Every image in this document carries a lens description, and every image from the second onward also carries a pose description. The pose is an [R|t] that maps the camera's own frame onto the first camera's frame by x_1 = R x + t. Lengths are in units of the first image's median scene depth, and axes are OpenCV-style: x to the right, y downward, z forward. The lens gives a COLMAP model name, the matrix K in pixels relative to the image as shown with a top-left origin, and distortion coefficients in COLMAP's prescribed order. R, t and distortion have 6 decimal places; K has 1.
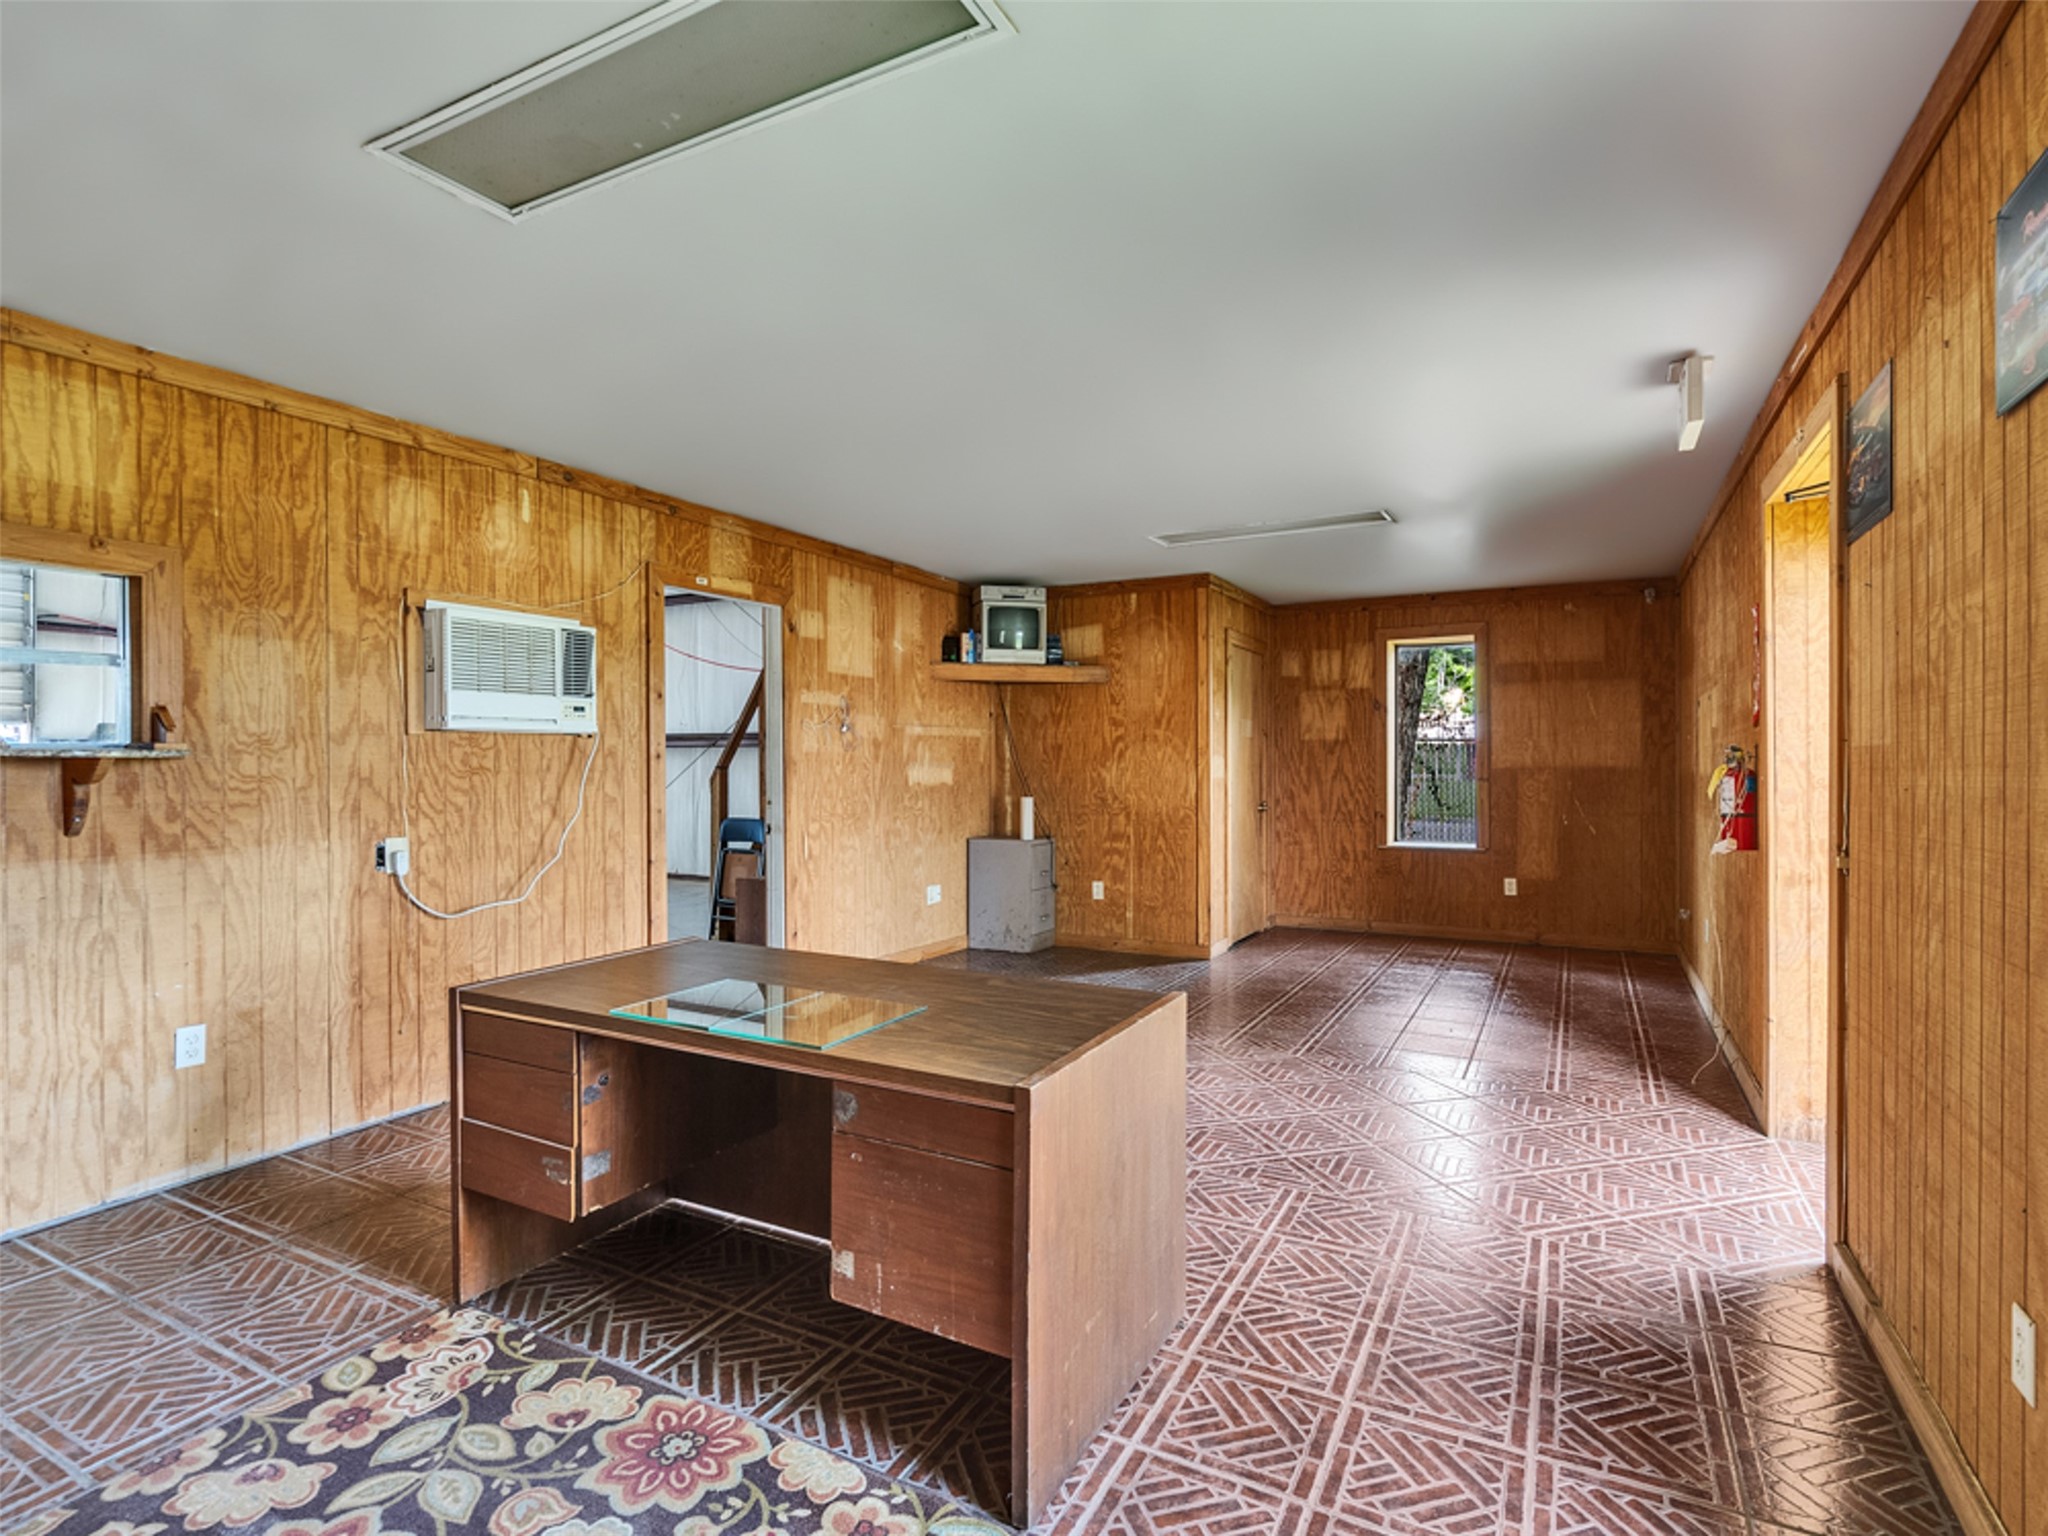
lens RADIAL K [[1045.7, 0, 1008.0], [0, 1045.7, 765.3], [0, 0, 1]] dist [-0.006221, 0.004063]
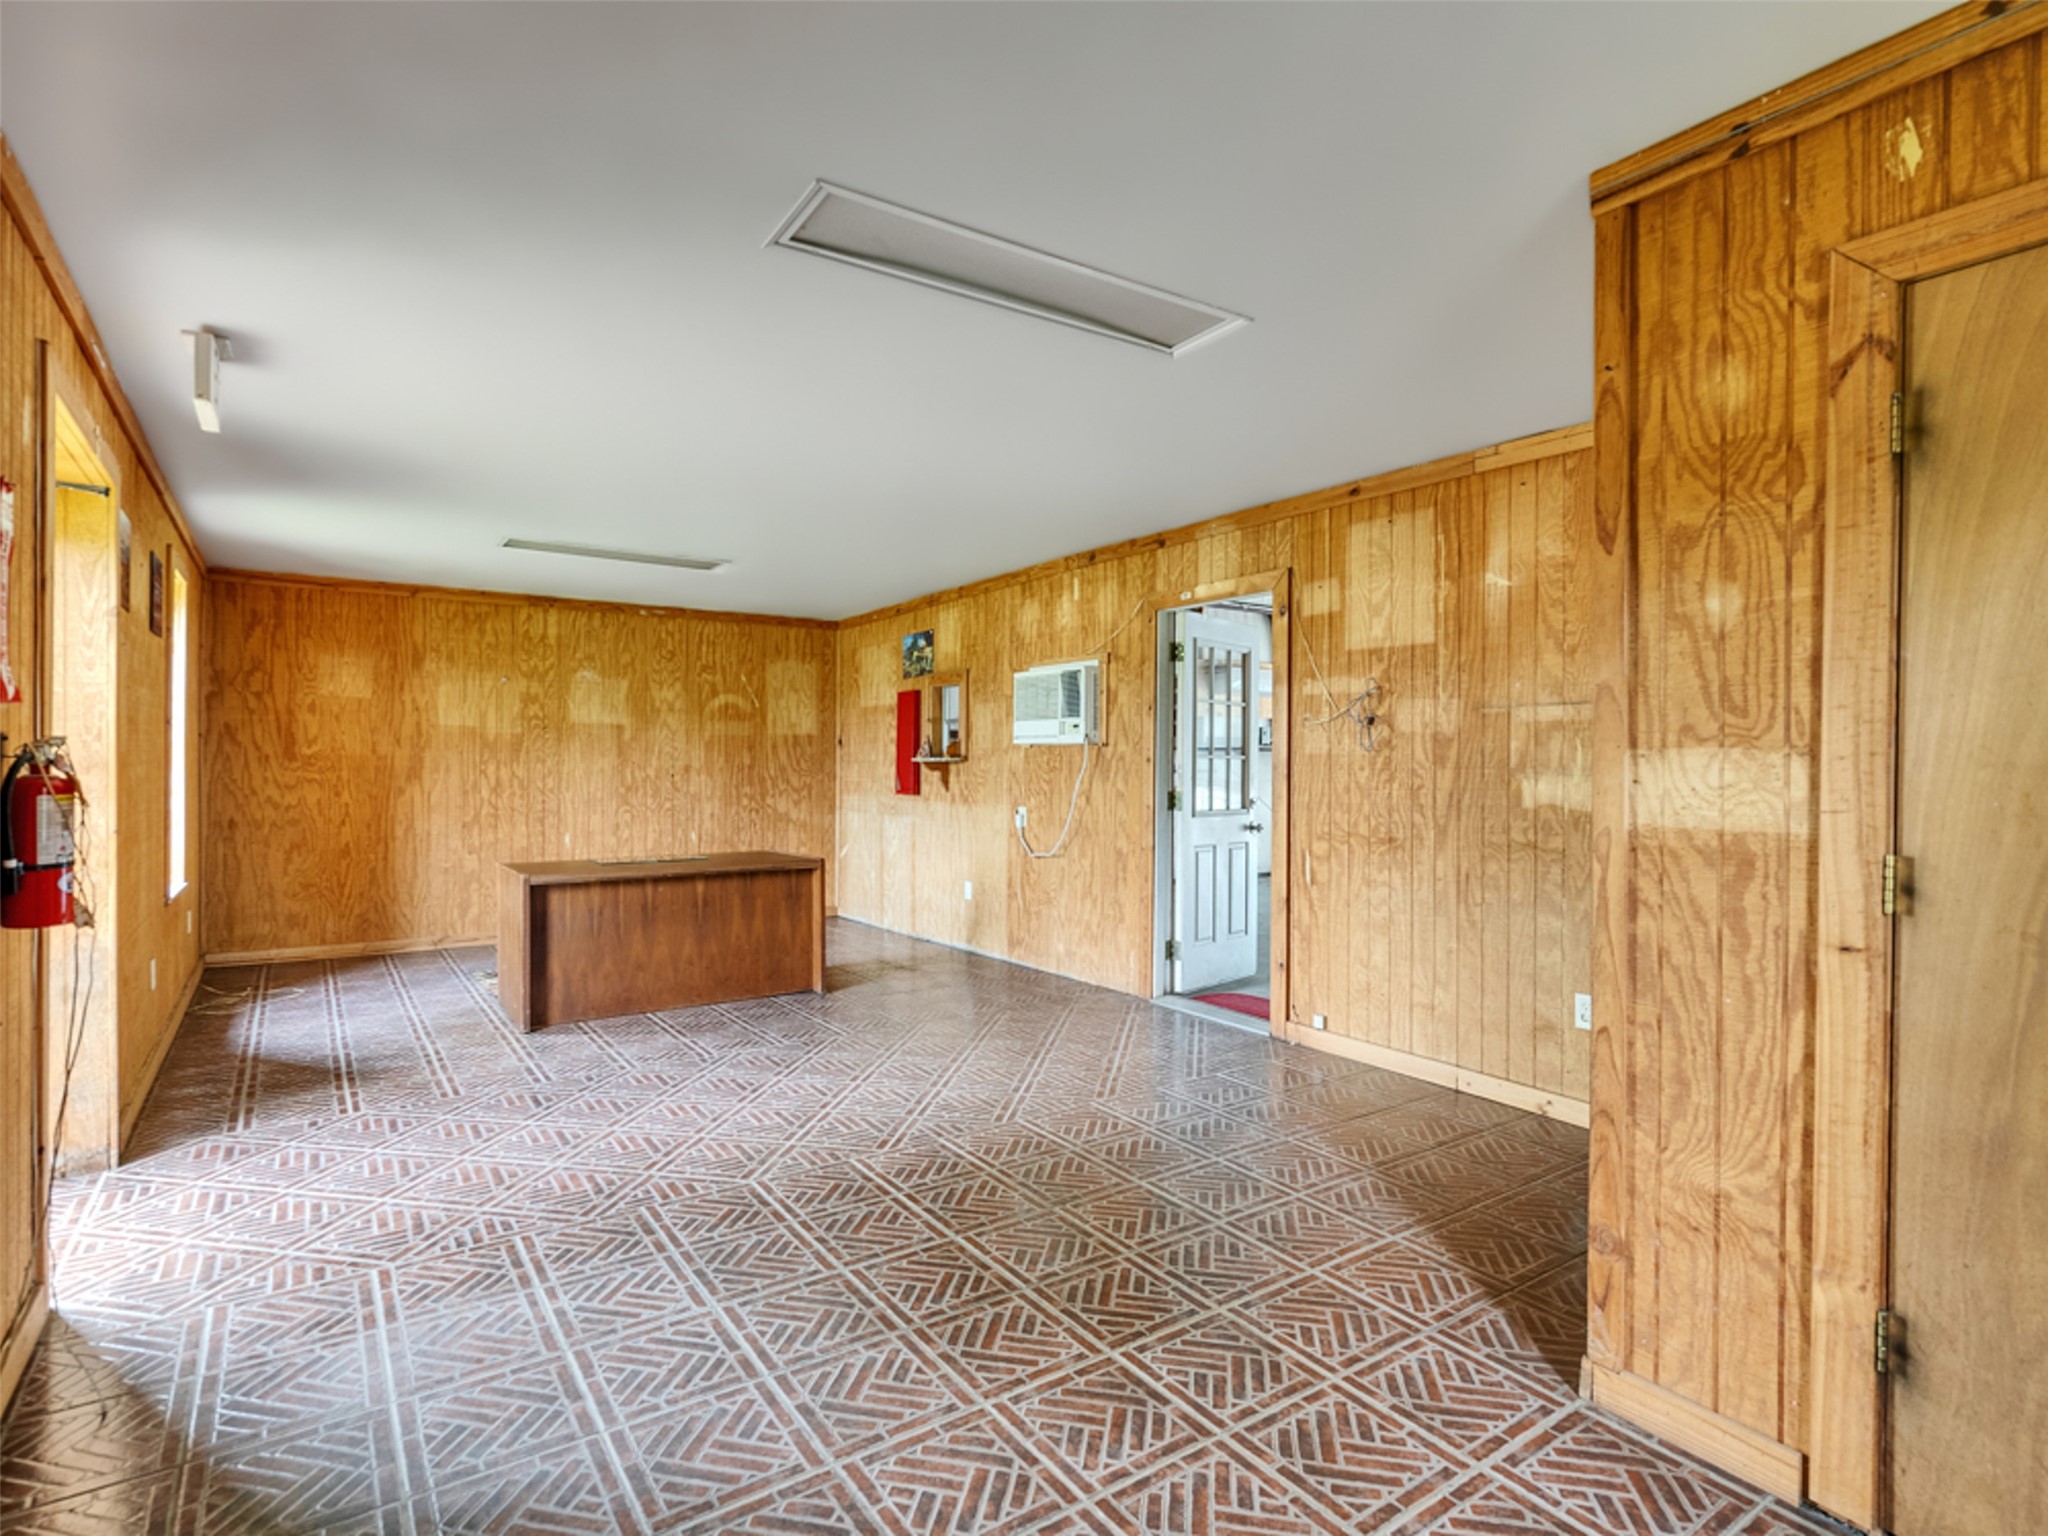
lens RADIAL K [[1045.7, 0, 1005.4], [0, 1045.7, 767.5], [0, 0, 1]] dist [-0.006221, 0.004063]
pose [[-0.457174, 0.004268, -0.889367, 0.700180], [-0.006816, 0.999942, 0.008302, -0.007872], [0.889351, 0.009857, -0.457118, 1.248856]]
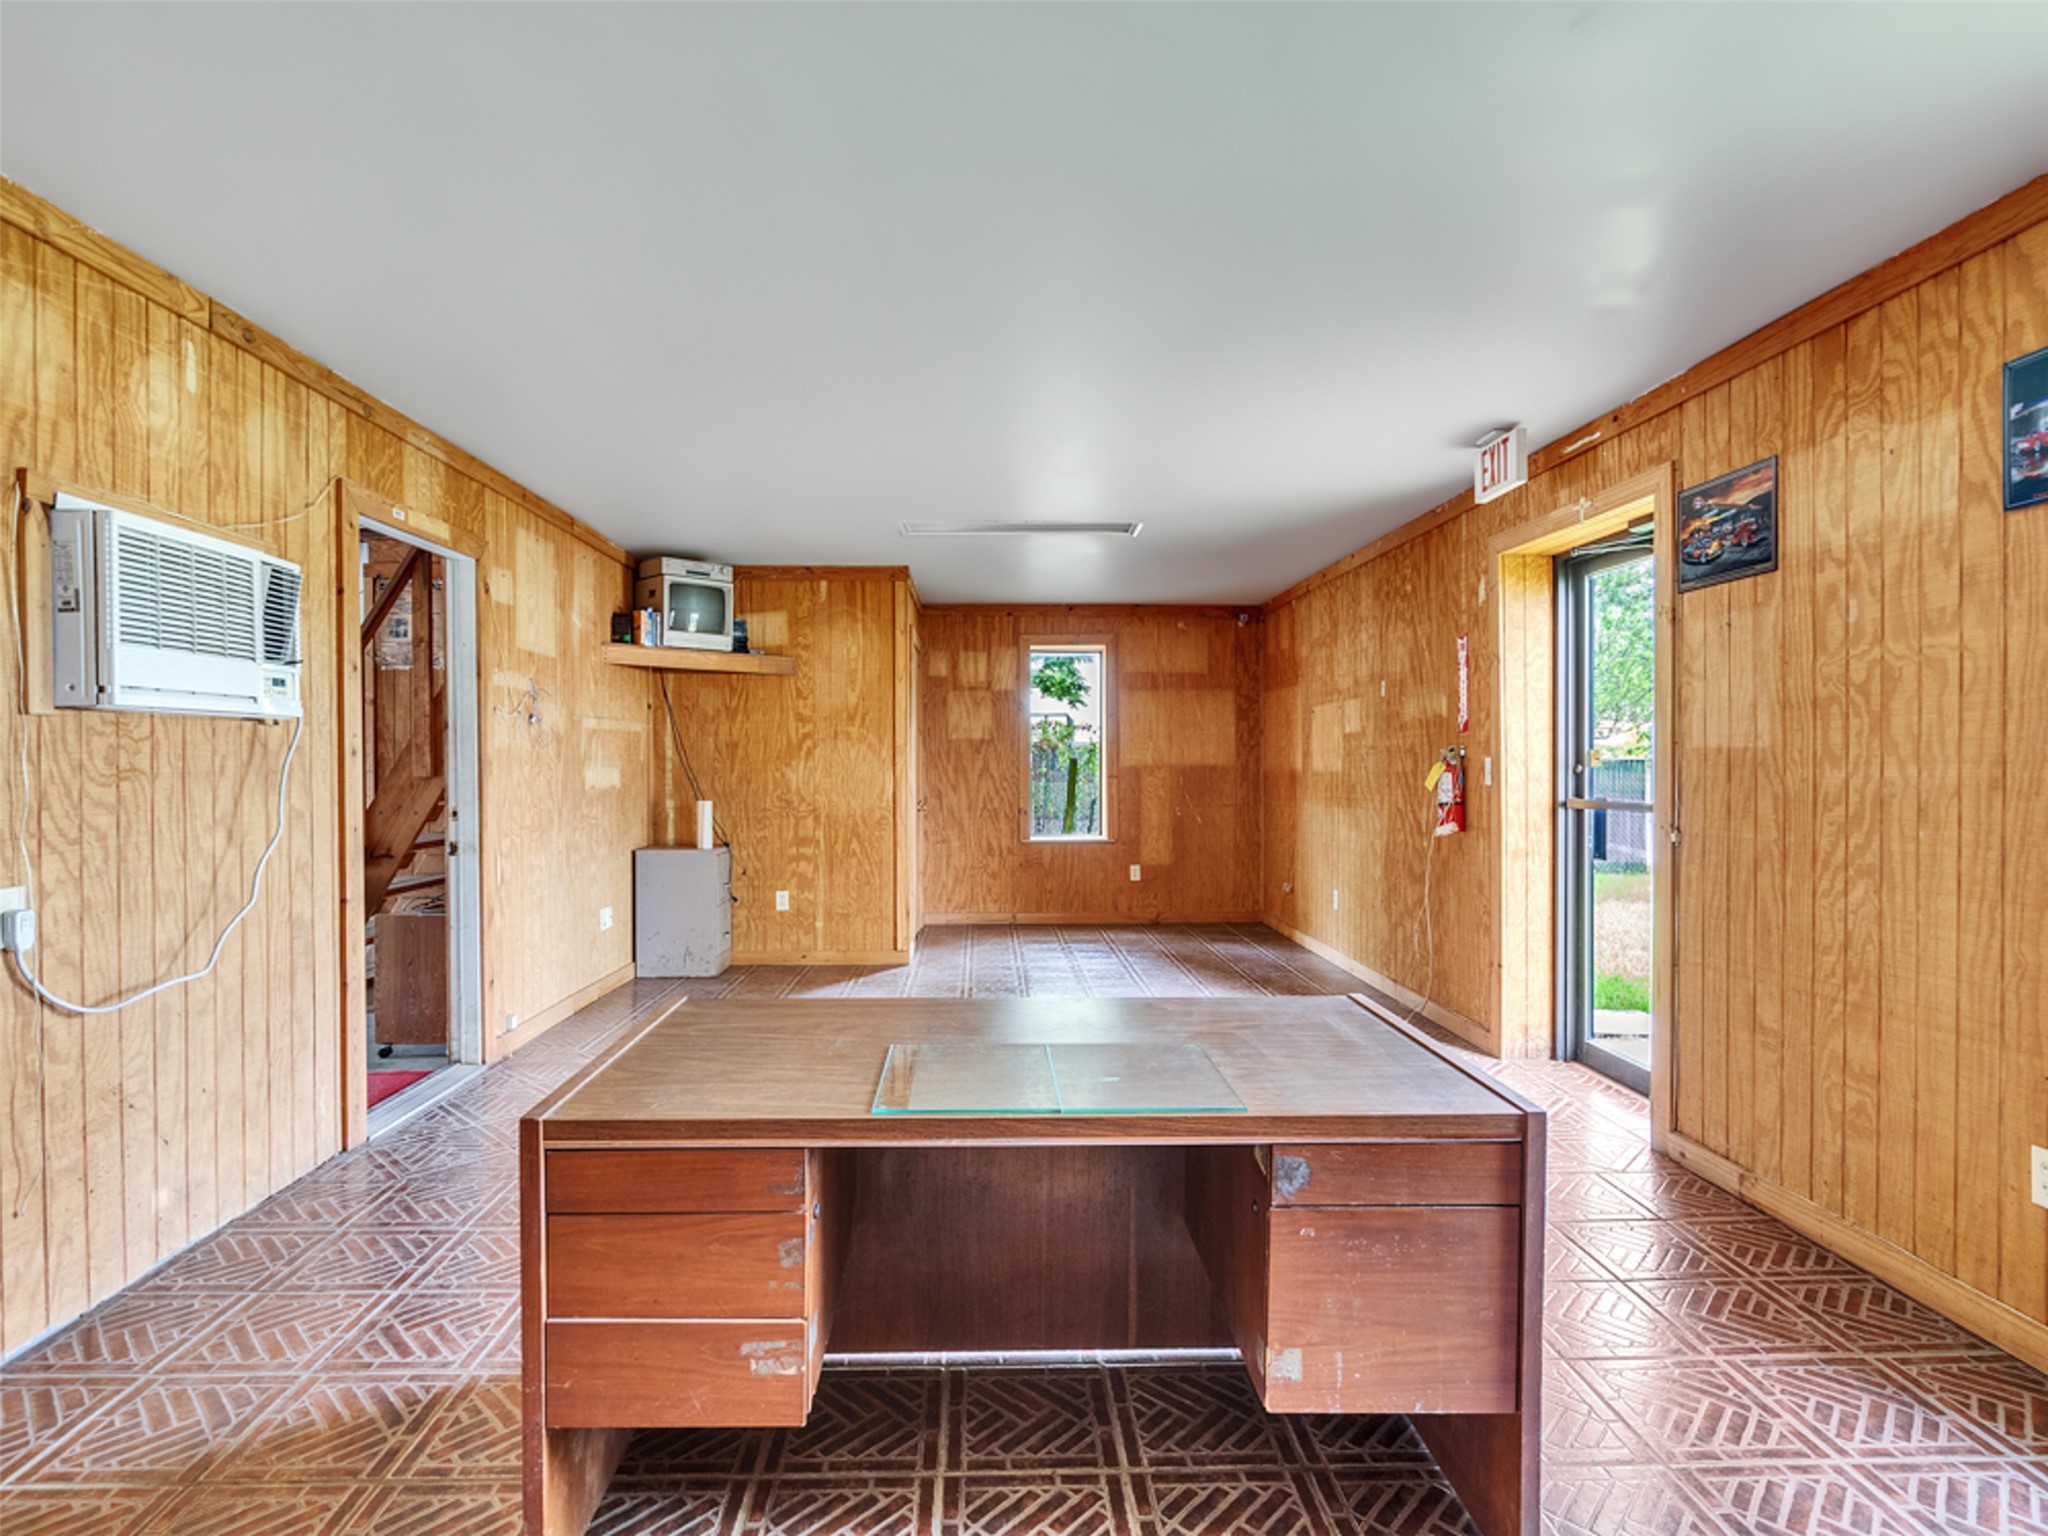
lens RADIAL K [[1045.7, 0, 1006.2], [0, 1045.7, 765.0], [0, 0, 1]] dist [-0.006221, 0.004063]
pose [[0.864826, -0.002177, 0.502068, -0.275201], [0.002149, 0.999997, 0.000634, 0.000343], [-0.502068, 0.000530, 0.864828, 0.142880]]
